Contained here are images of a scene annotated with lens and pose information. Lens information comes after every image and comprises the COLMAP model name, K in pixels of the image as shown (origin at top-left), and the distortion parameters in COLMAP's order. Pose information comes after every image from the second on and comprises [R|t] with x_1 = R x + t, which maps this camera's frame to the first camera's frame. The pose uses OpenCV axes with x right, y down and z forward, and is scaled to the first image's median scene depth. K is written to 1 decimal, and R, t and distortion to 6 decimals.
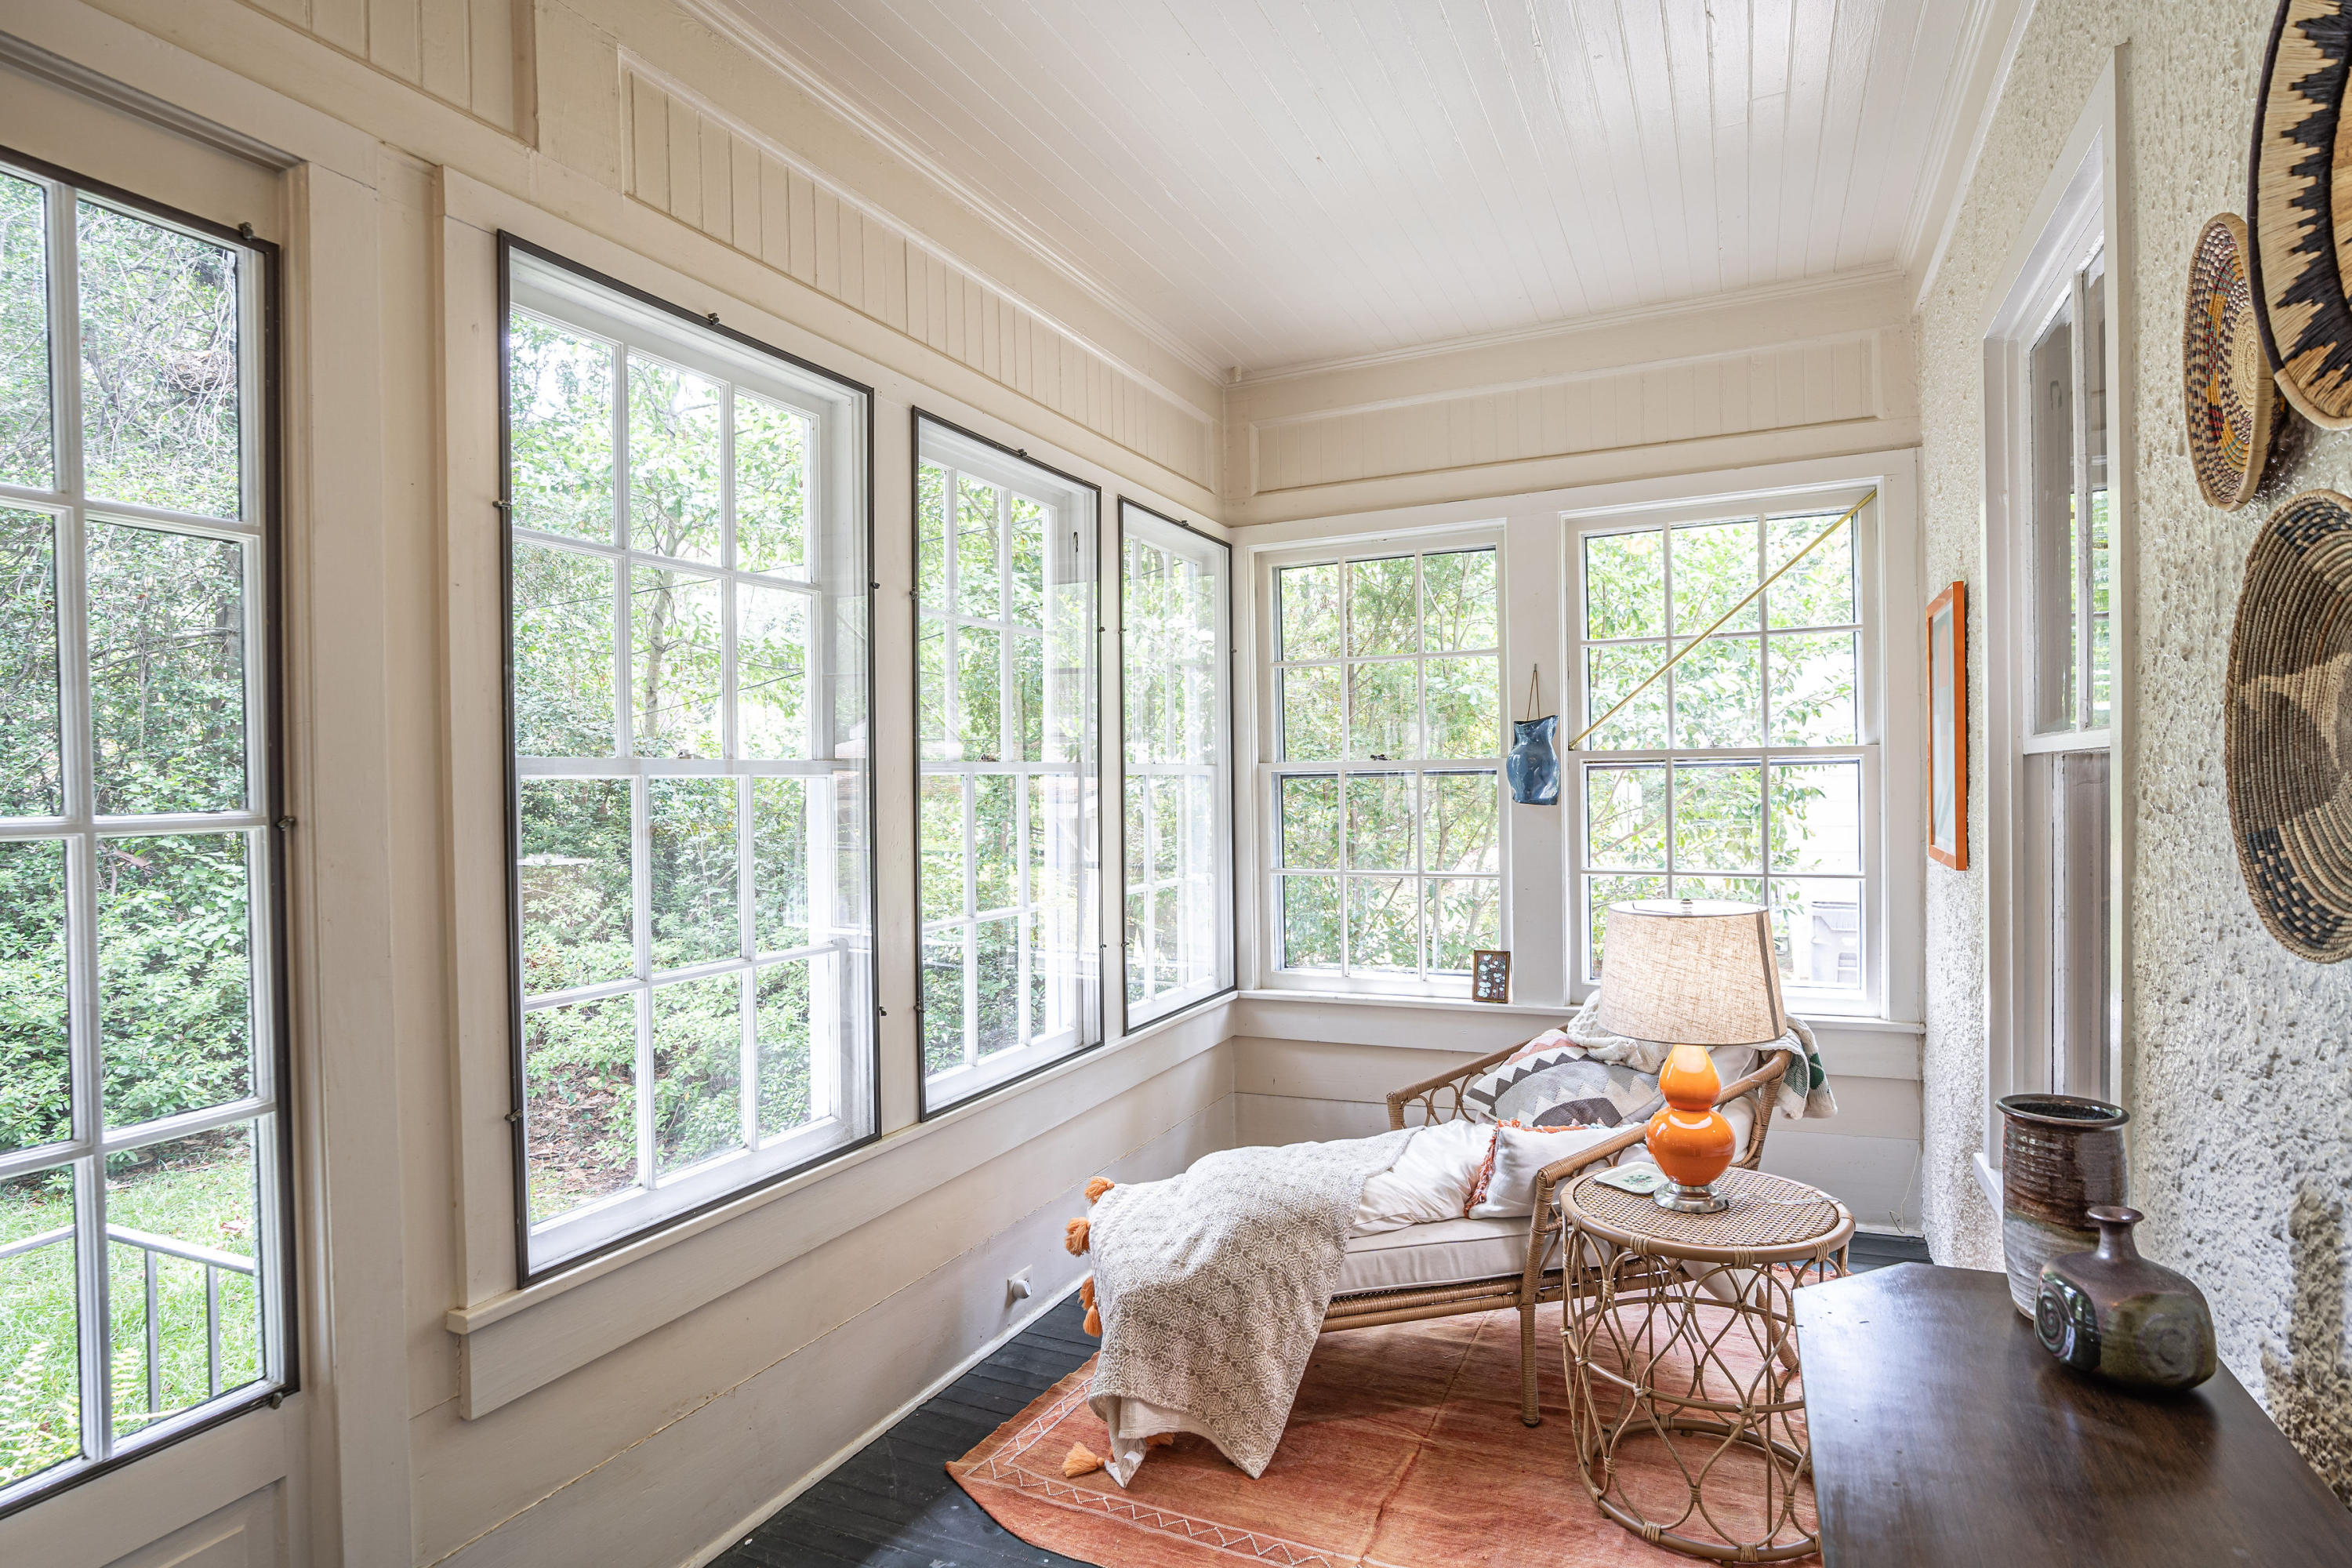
lens RADIAL K [[1237.3, 0, 1172.1], [0, 1237.3, 794.9], [0, 0, 1]] dist [-0.000940, -0.000076]
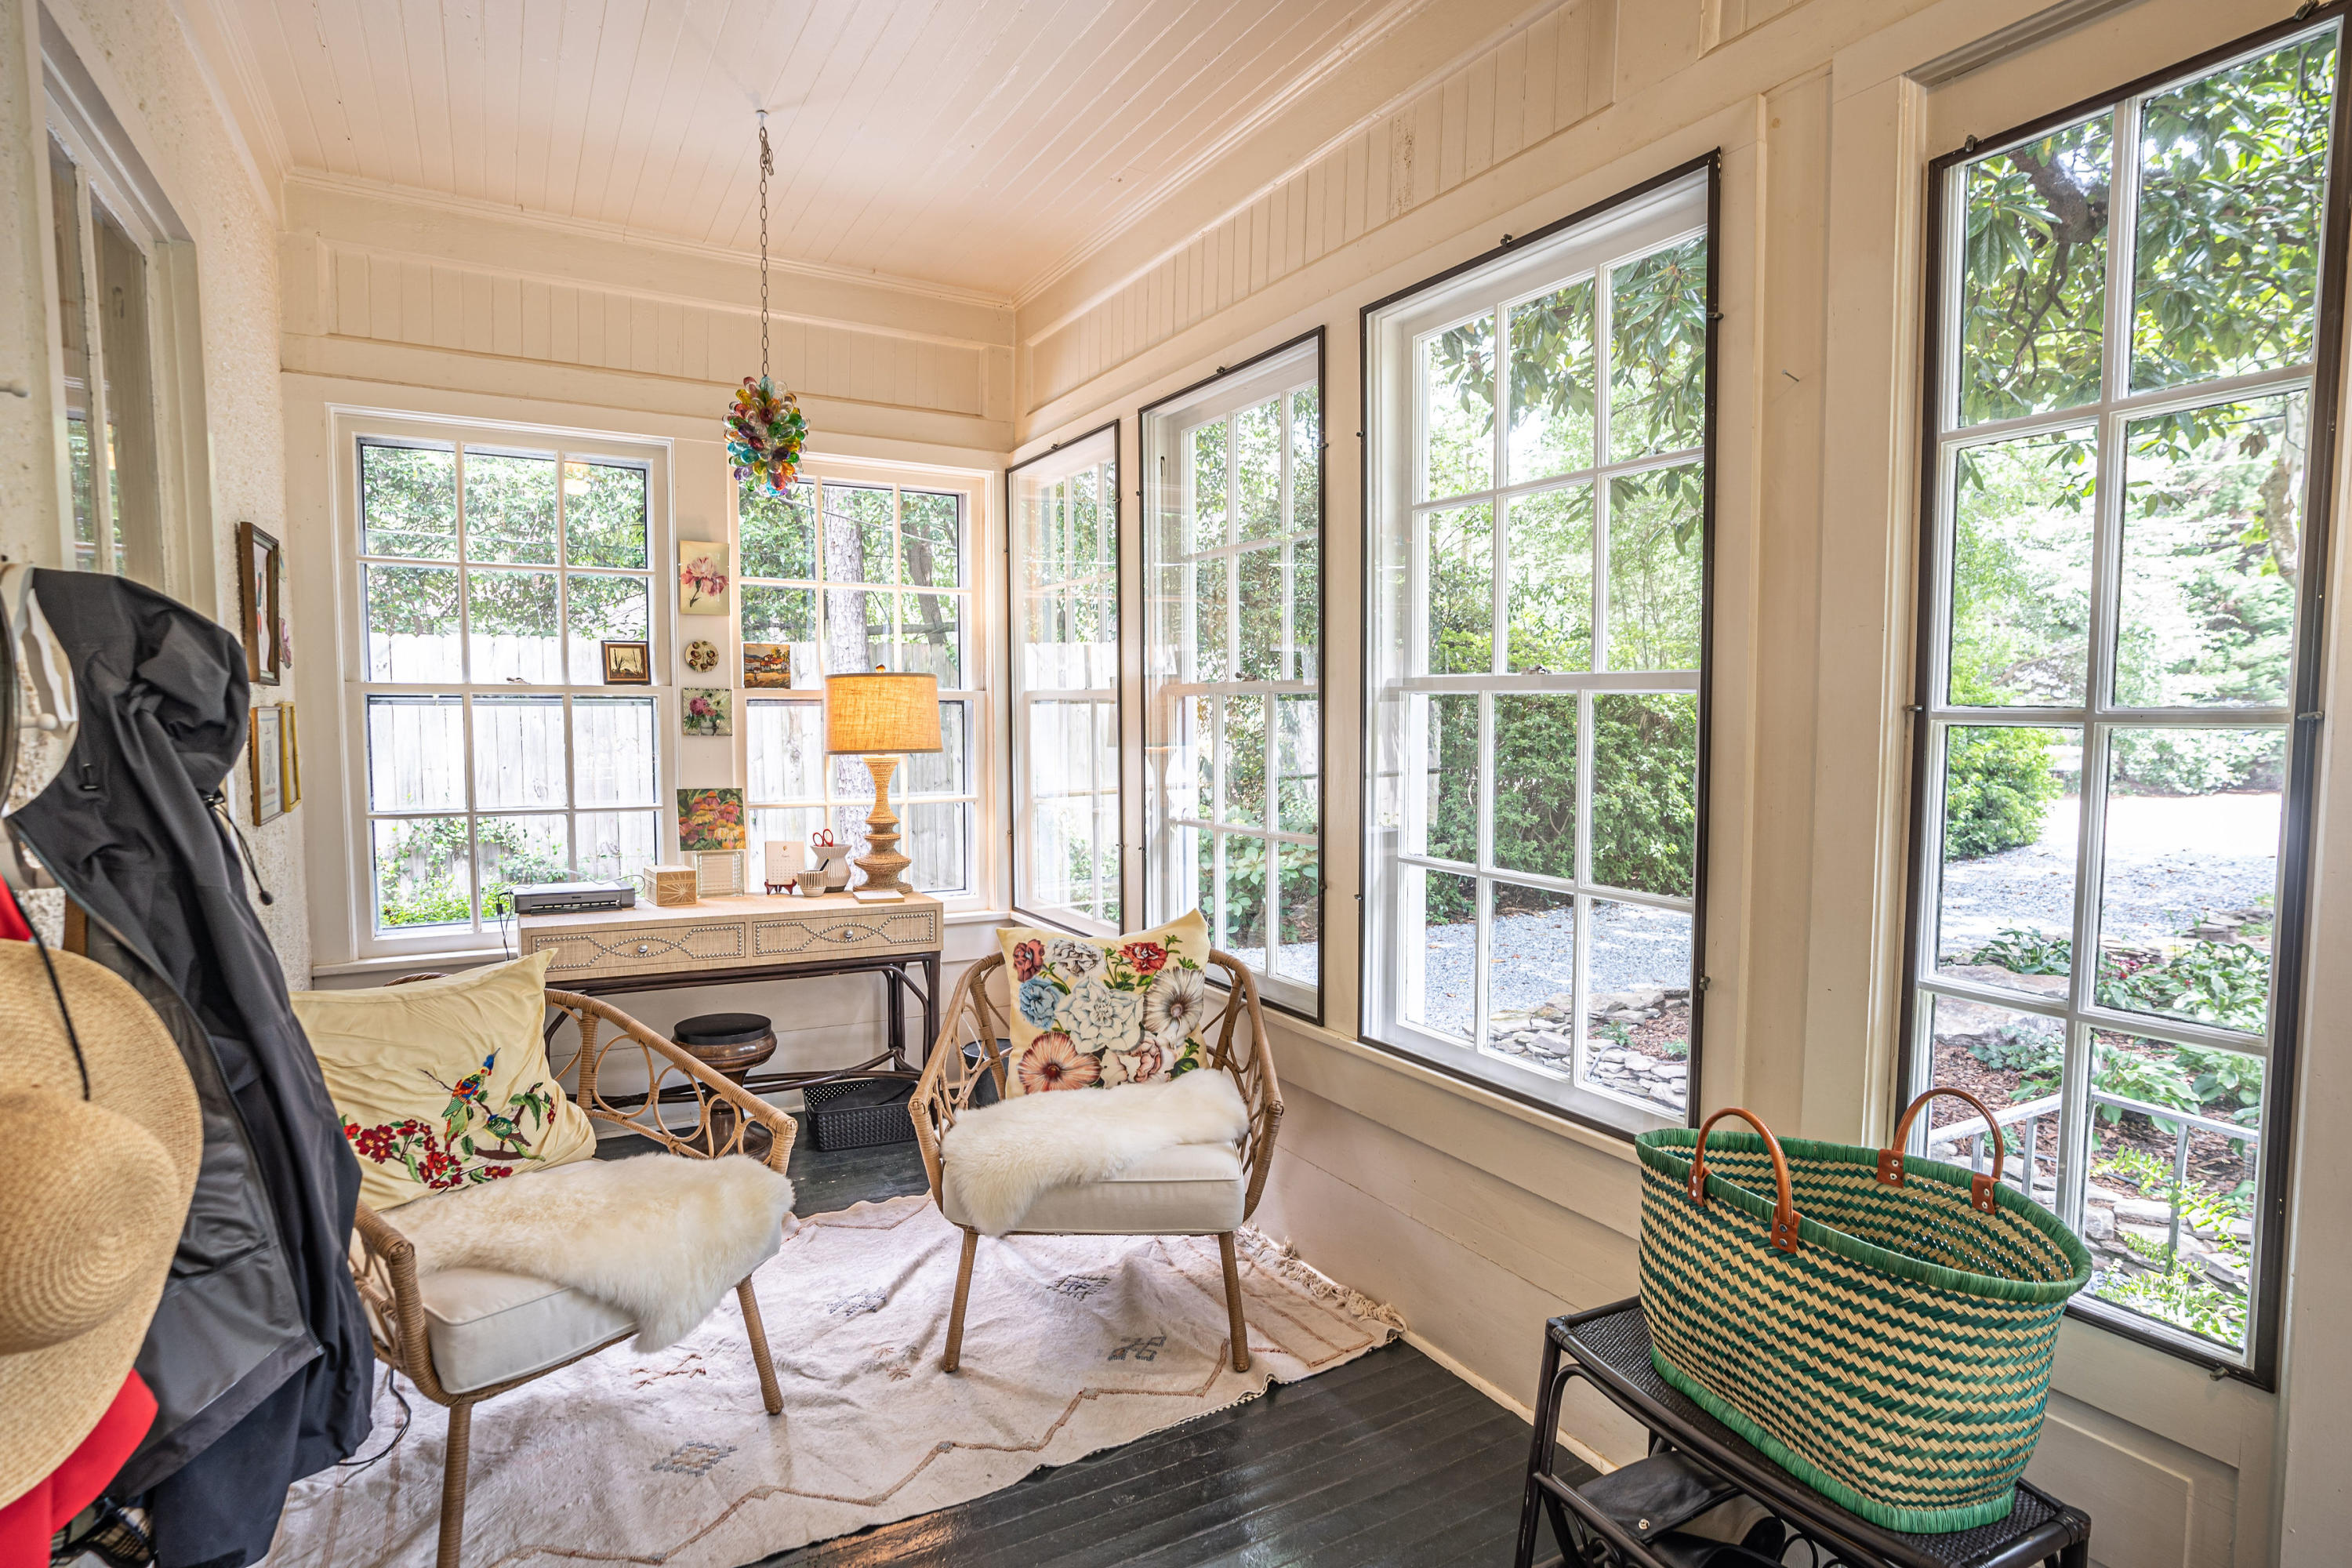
lens RADIAL K [[1237.3, 0, 1169.8], [0, 1237.3, 793.8], [0, 0, 1]] dist [-0.000940, -0.000076]
pose [[-0.585032, 0.072541, -0.807759, 0.706511], [0.015321, 0.996803, 0.078422, -0.017369], [0.810865, 0.033503, -0.584273, 1.514166]]
